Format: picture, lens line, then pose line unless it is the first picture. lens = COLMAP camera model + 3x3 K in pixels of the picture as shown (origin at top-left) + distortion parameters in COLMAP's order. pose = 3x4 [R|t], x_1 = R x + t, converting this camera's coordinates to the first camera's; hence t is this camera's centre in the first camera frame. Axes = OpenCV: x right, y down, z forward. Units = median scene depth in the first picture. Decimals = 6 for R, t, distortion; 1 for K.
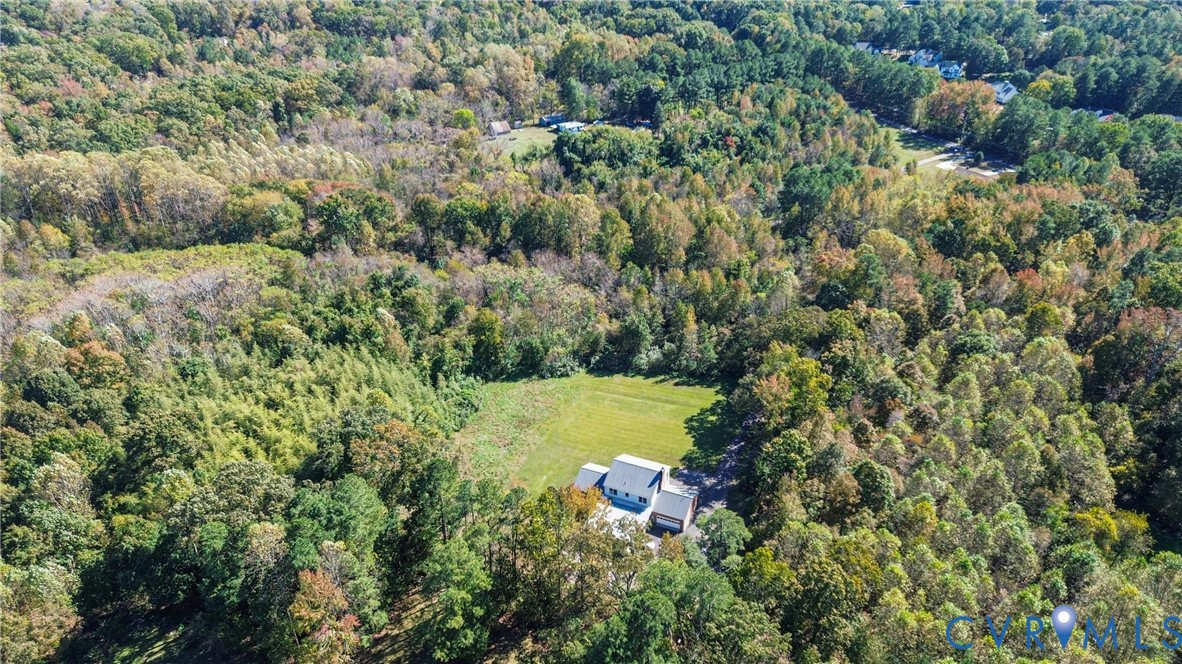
lens RADIAL K [[838.2, 0, 591.0], [0, 838.2, 332.0], [0, 0, 1]] dist [0.062553, -0.063510]
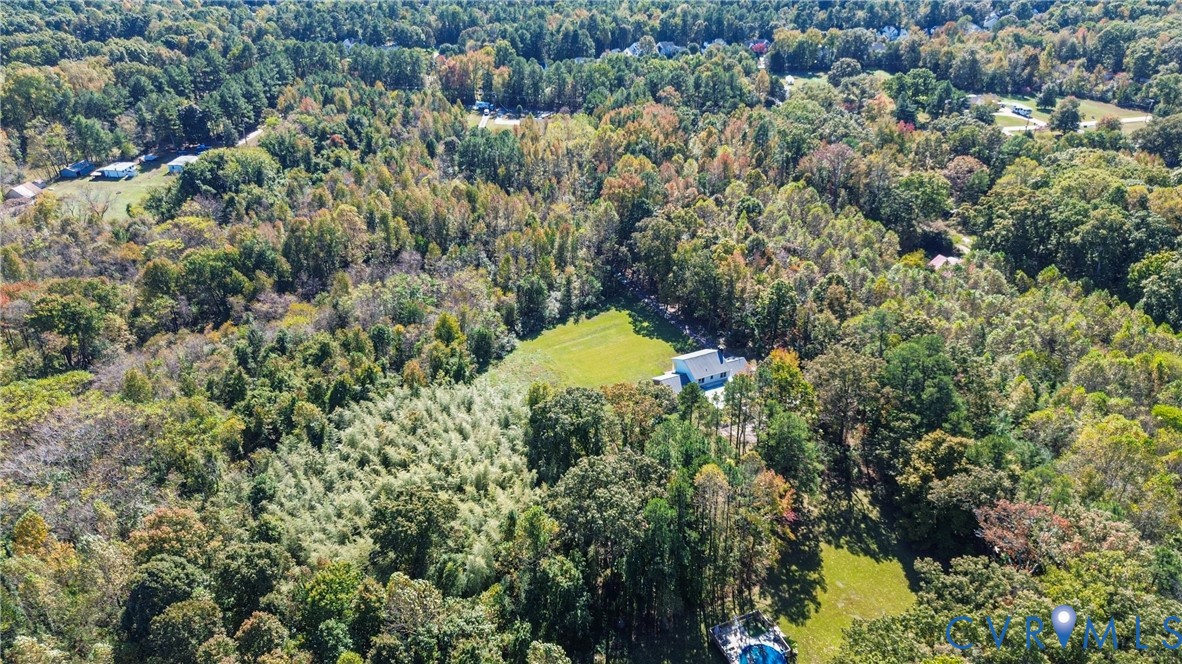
lens RADIAL K [[838.2, 0, 591.0], [0, 838.2, 332.0], [0, 0, 1]] dist [0.062553, -0.063510]
pose [[0.644536, -0.364133, 0.672295, -0.409607], [0.366672, 0.918804, 0.146118, -0.052288], [-0.670914, 0.152333, 0.725720, 0.103543]]
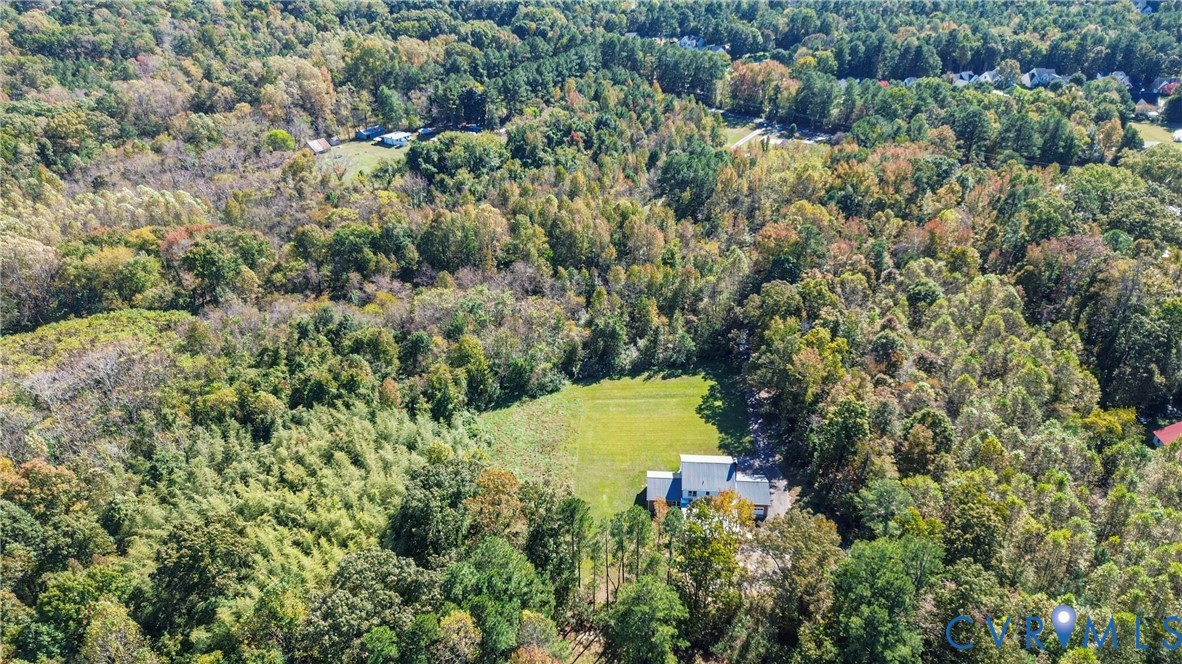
lens RADIAL K [[838.2, 0, 591.0], [0, 838.2, 332.0], [0, 0, 1]] dist [0.062553, -0.063510]
pose [[0.937626, -0.169458, 0.303548, -0.167475], [0.169210, 0.985201, 0.027326, -0.020764], [-0.303687, 0.025741, 0.952424, 0.043093]]
